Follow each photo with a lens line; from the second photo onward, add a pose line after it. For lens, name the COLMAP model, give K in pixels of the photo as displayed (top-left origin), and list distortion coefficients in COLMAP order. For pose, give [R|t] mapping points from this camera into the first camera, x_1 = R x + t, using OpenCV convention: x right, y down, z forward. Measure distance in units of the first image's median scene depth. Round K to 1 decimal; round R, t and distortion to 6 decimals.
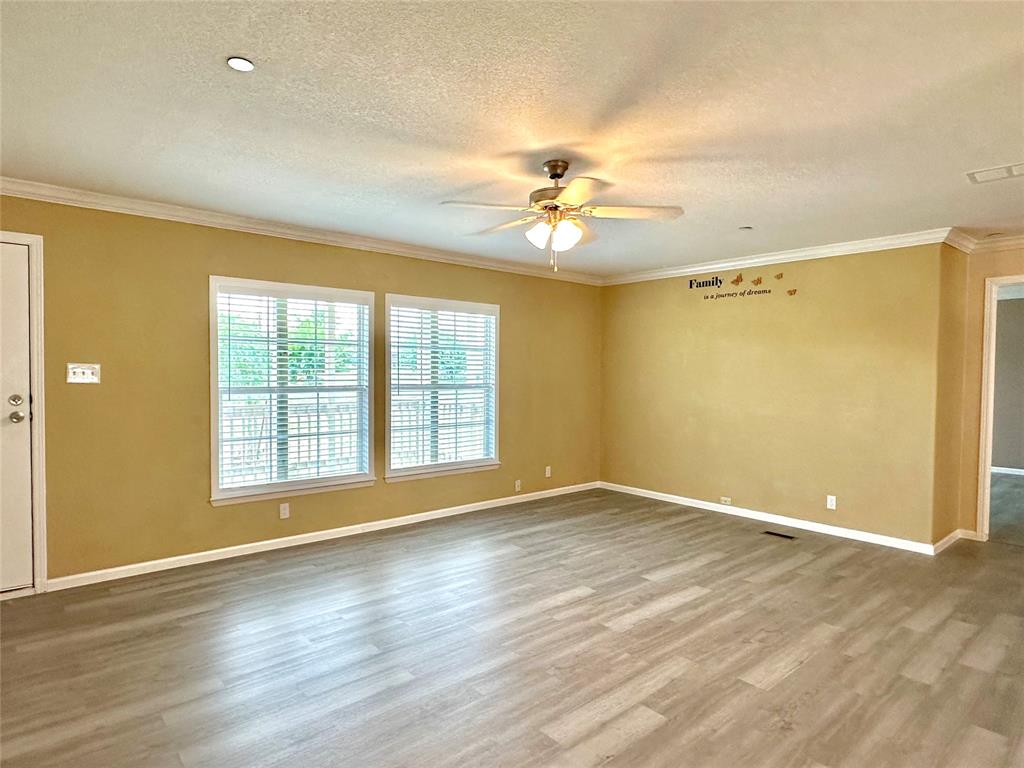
lens RADIAL K [[586.3, 0, 511.3], [0, 586.3, 384.6], [0, 0, 1]] dist [-0.007549, 0.003118]
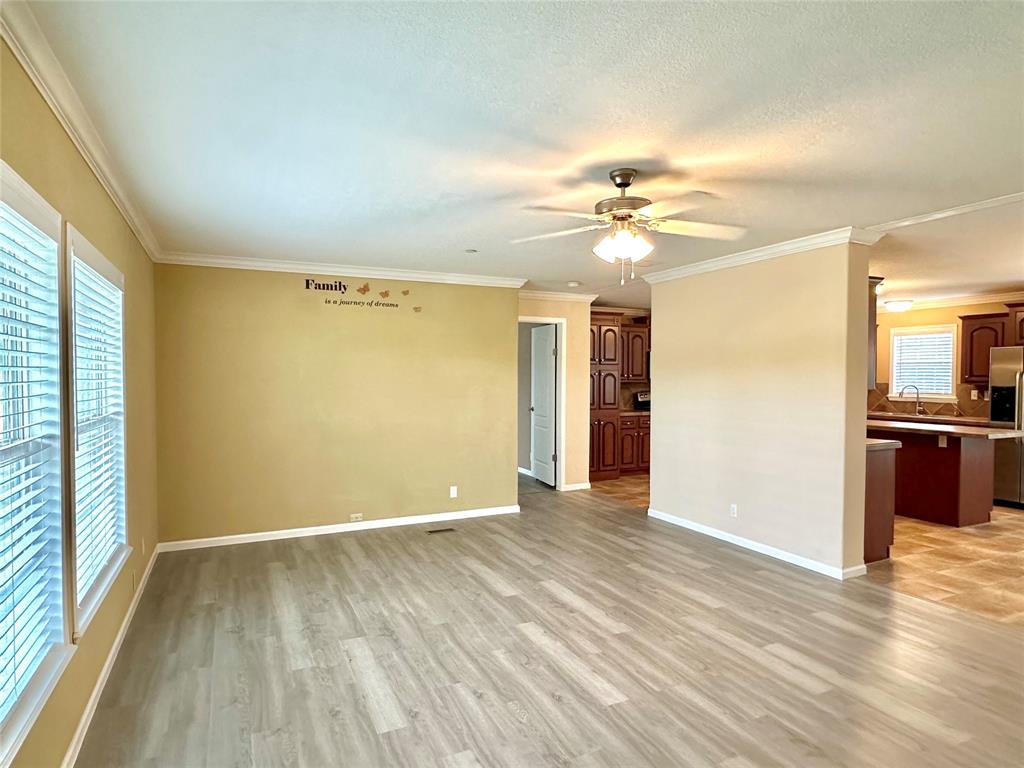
lens RADIAL K [[586.3, 0, 507.1], [0, 586.3, 387.2], [0, 0, 1]] dist [-0.007549, 0.003118]
pose [[0.272812, -0.026286, 0.961708, -0.620929], [0.030191, 0.999368, 0.018751, -0.032733], [-0.961594, 0.023919, 0.273433, 0.638976]]
